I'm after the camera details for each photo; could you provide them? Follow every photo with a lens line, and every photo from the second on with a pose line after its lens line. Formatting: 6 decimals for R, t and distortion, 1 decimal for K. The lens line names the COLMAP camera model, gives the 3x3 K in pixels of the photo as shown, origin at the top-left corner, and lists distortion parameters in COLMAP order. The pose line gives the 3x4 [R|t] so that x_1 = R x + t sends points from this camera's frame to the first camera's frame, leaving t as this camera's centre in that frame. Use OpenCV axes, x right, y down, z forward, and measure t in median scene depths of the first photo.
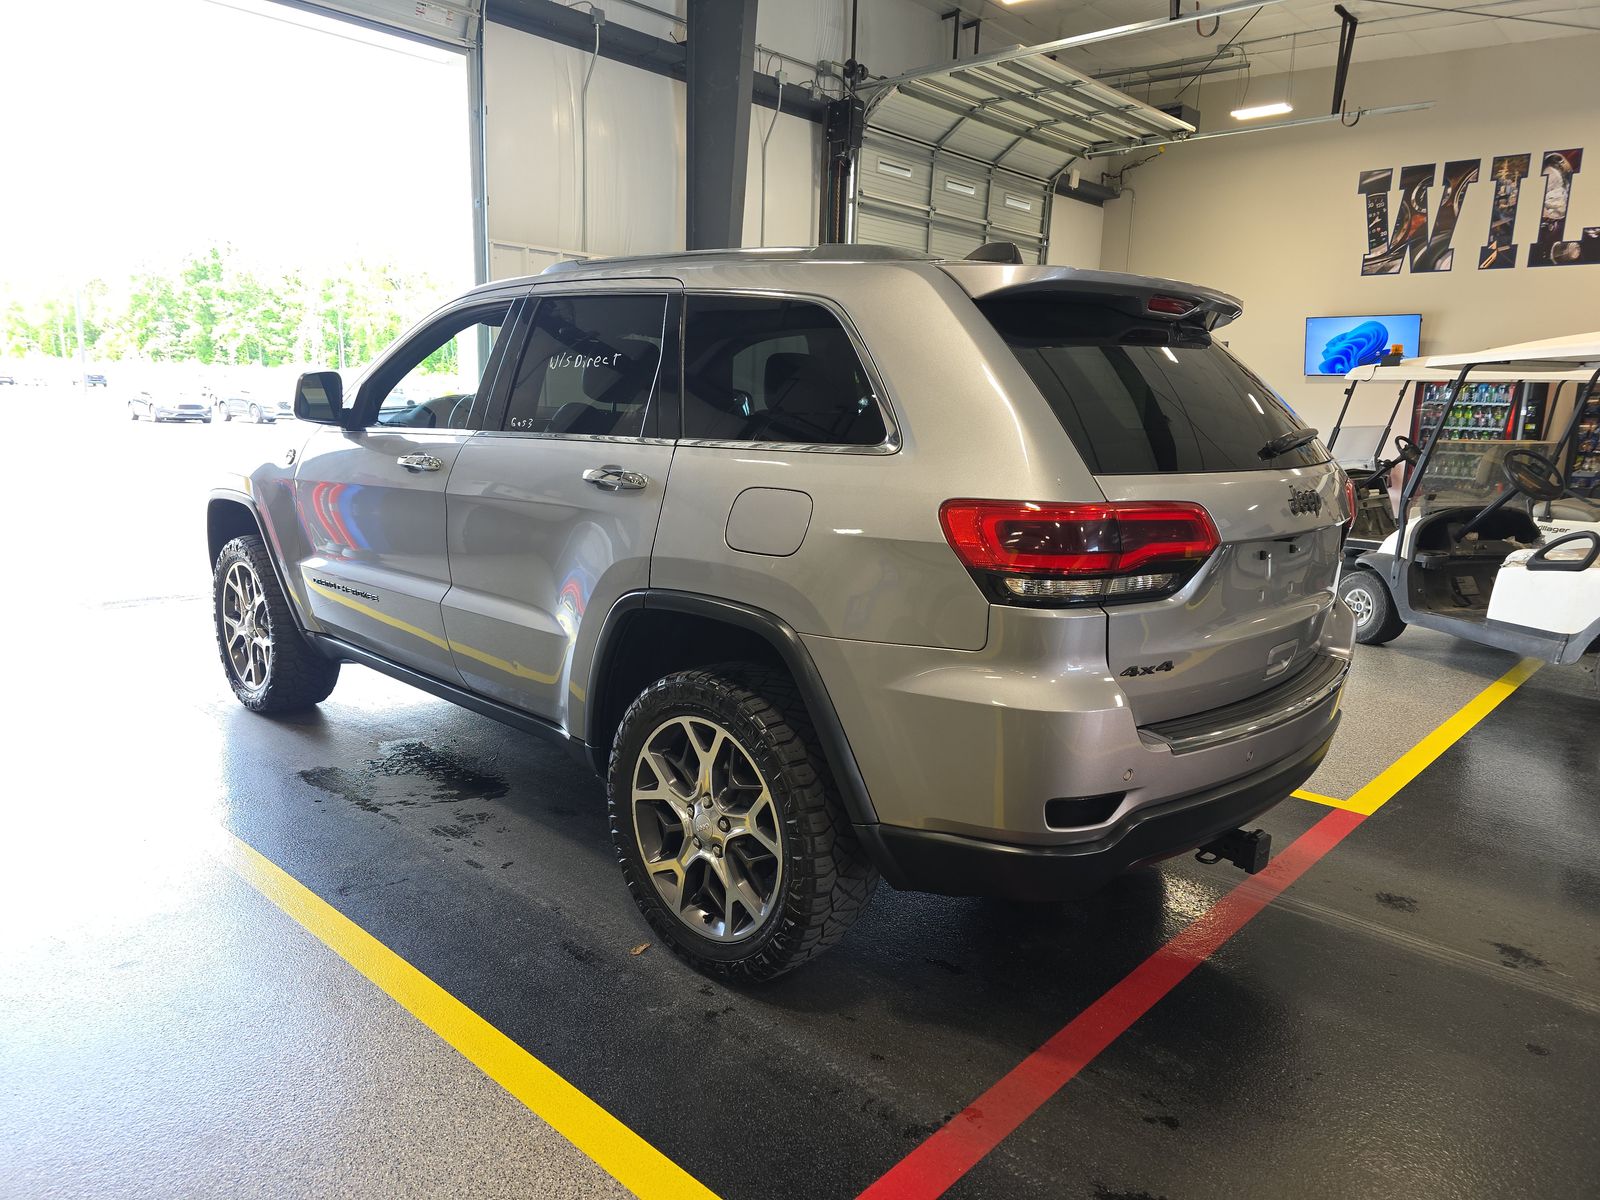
lens RADIAL K [[1062.0, 0, 798.1], [0, 1062.0, 602.1], [0, 0, 1]] dist [0.018232, -0.020856]
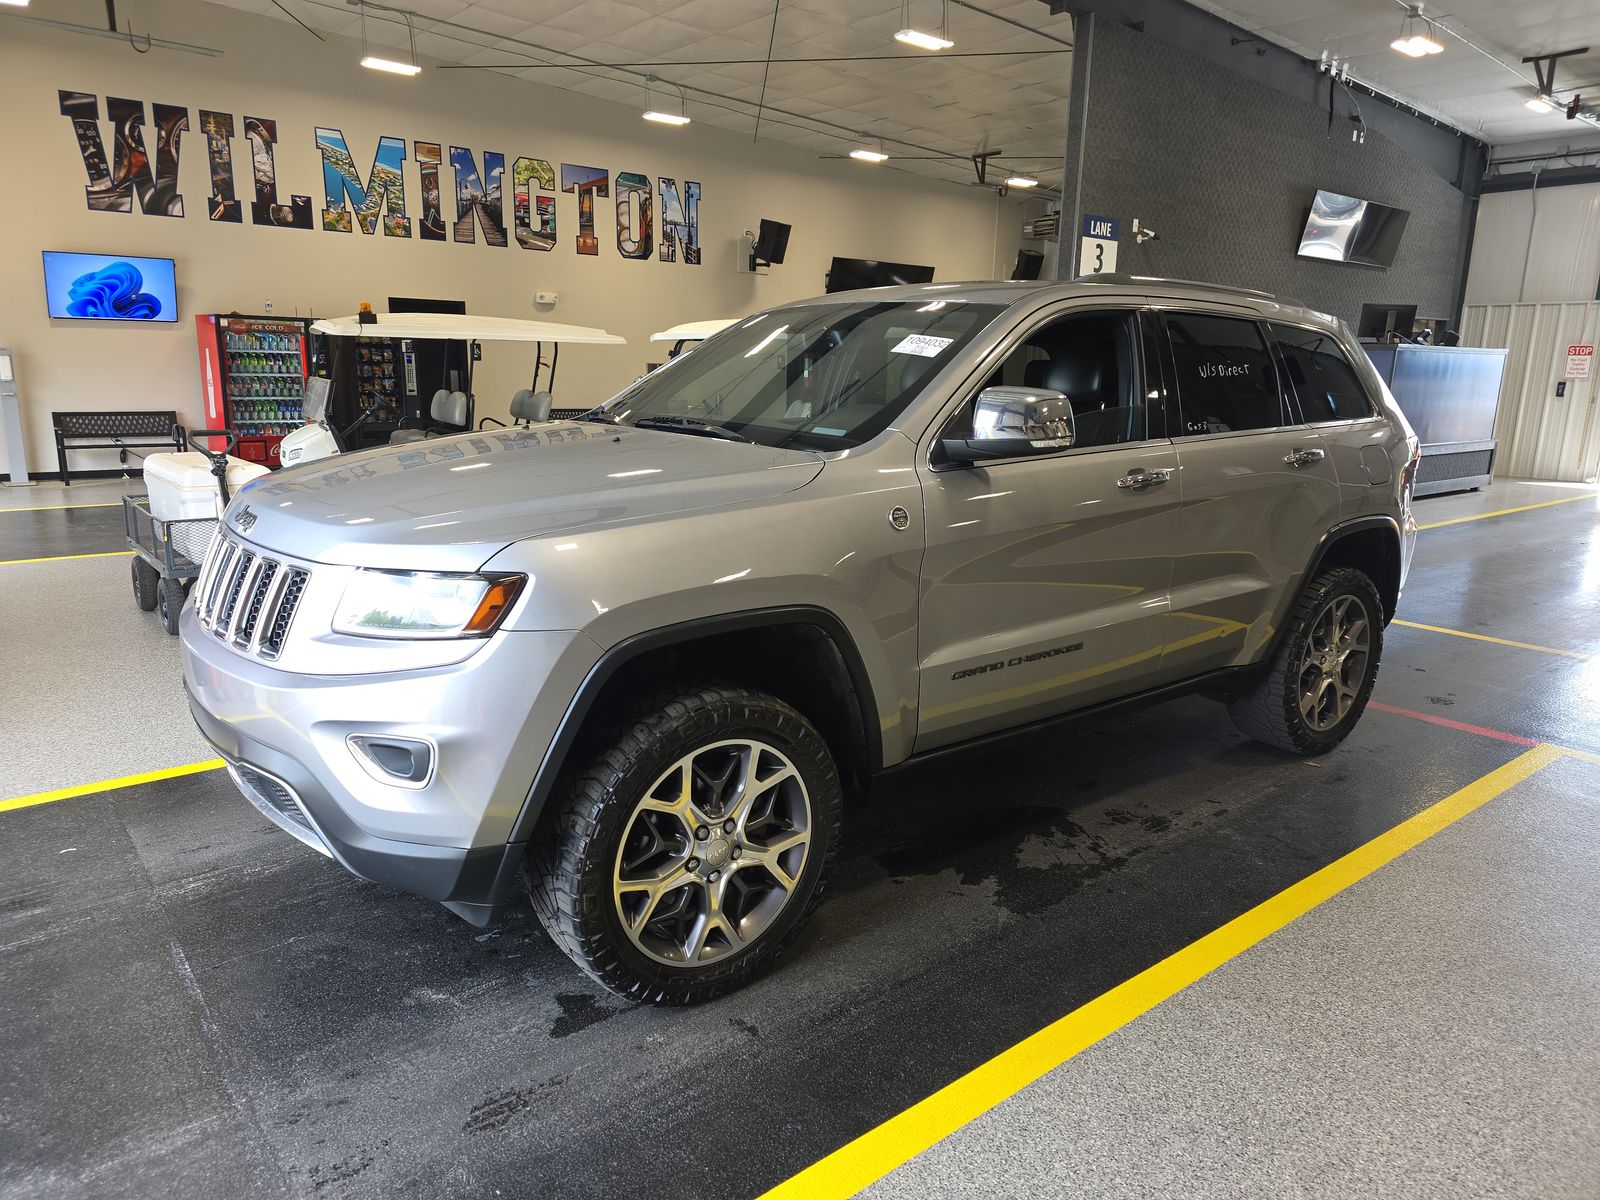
lens RADIAL K [[1062.0, 0, 791.7], [0, 1062.0, 607.0], [0, 0, 1]] dist [0.018232, -0.020856]
pose [[0.152333, -0.239131, 0.958964, -0.358037], [0.170734, 0.962067, 0.212784, -0.073333], [-0.973470, 0.131313, 0.187382, 0.302514]]
